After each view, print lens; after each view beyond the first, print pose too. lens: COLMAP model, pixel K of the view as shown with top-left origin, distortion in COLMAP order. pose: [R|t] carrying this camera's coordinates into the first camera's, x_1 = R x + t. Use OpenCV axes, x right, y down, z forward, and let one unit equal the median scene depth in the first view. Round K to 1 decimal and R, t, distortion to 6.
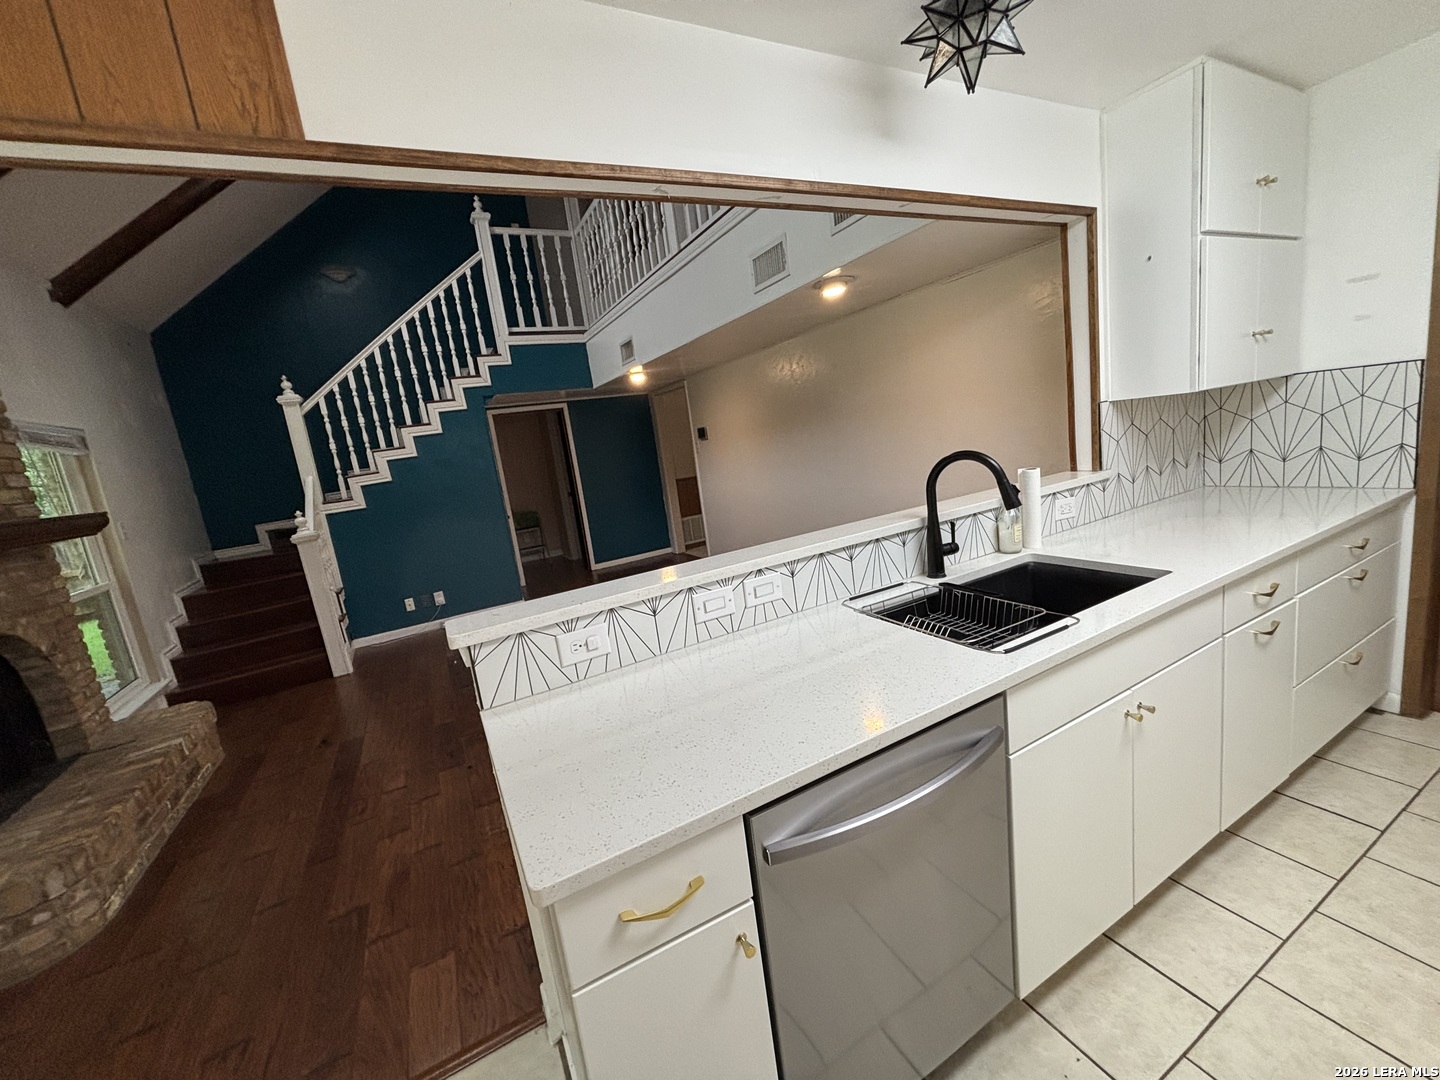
lens RADIAL K [[575.2, 0, 722.1], [0, 575.2, 534.7], [0, 0, 1]] dist [-0.004514, 0.001627]
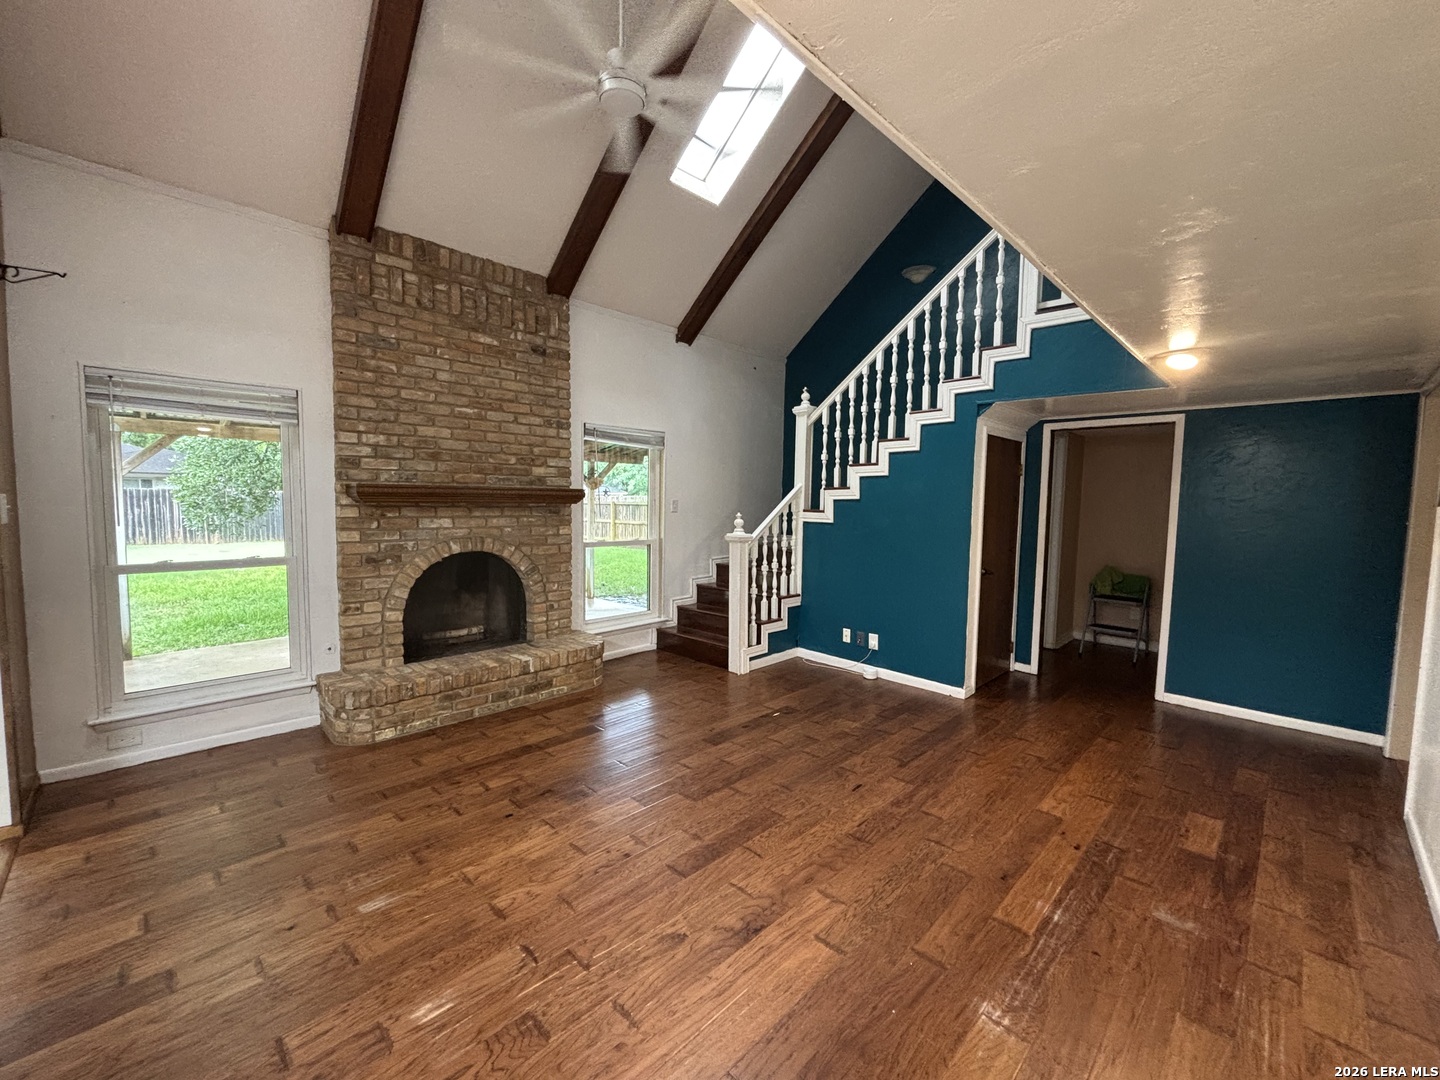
lens RADIAL K [[575.2, 0, 713.6], [0, 575.2, 538.8], [0, 0, 1]] dist [-0.004514, 0.001627]
pose [[0.285866, 0.204963, -0.936094, 0.225317], [-0.214513, 0.965755, 0.145949, -0.118979], [0.933951, 0.159082, 0.320043, 0.517912]]
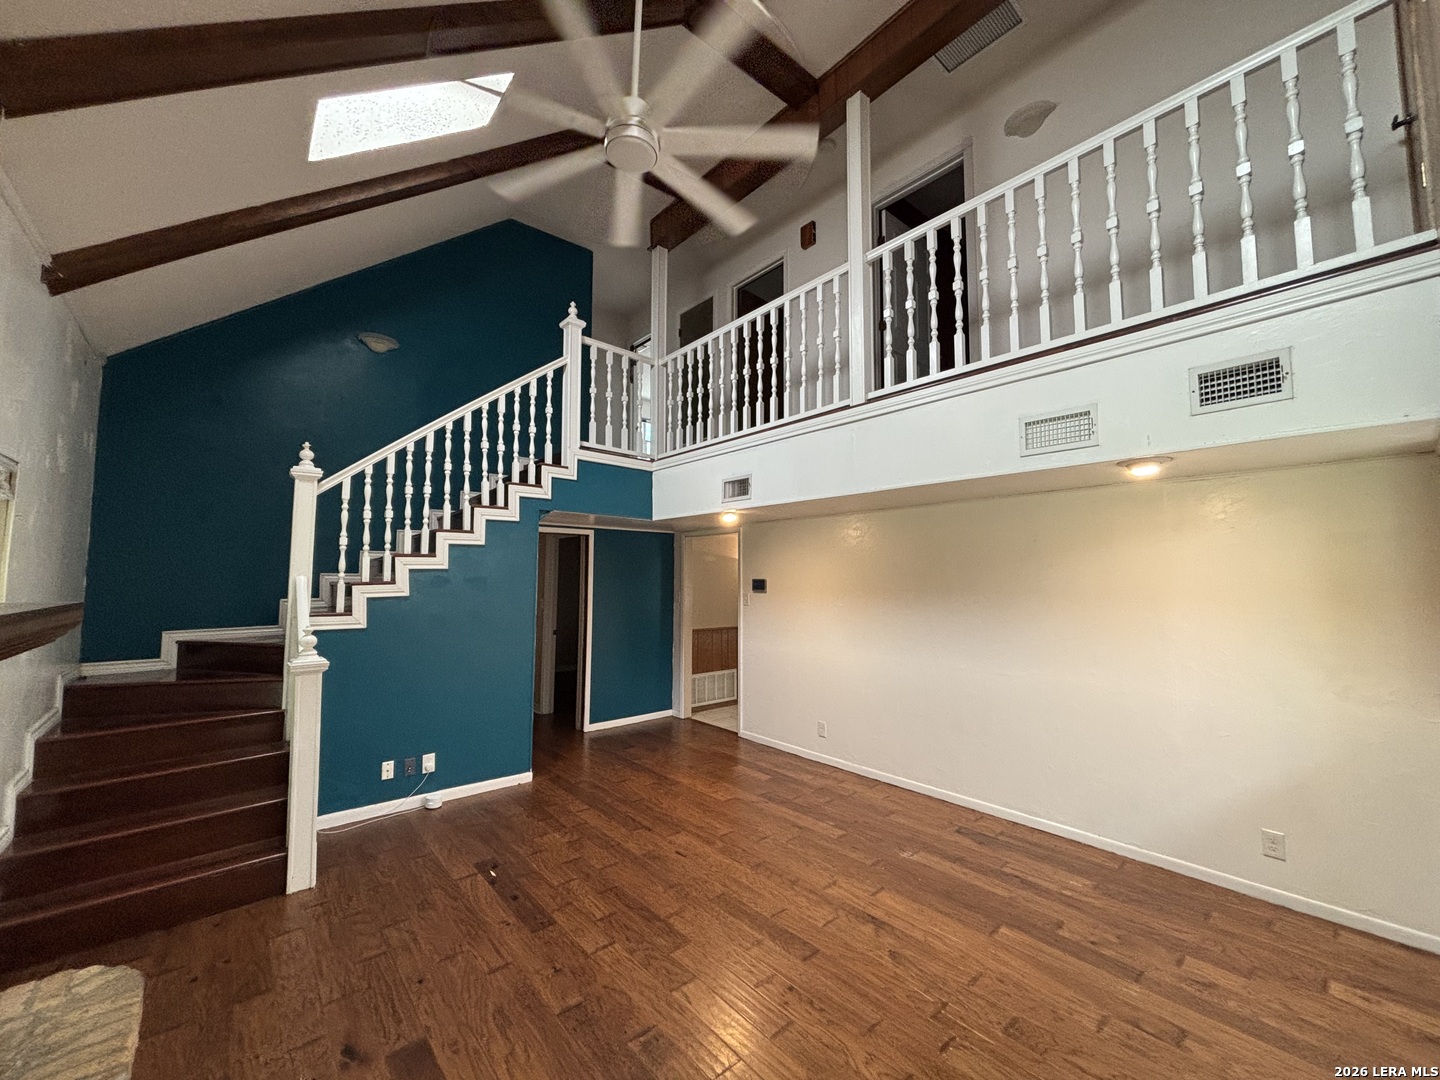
lens RADIAL K [[575.2, 0, 724.8], [0, 575.2, 537.3], [0, 0, 1]] dist [-0.004514, 0.001627]
pose [[0.966401, 0.151393, 0.207726, -0.348303], [-0.093201, 0.959534, -0.265722, -0.005244], [-0.239549, 0.237433, 0.941404, 0.170085]]
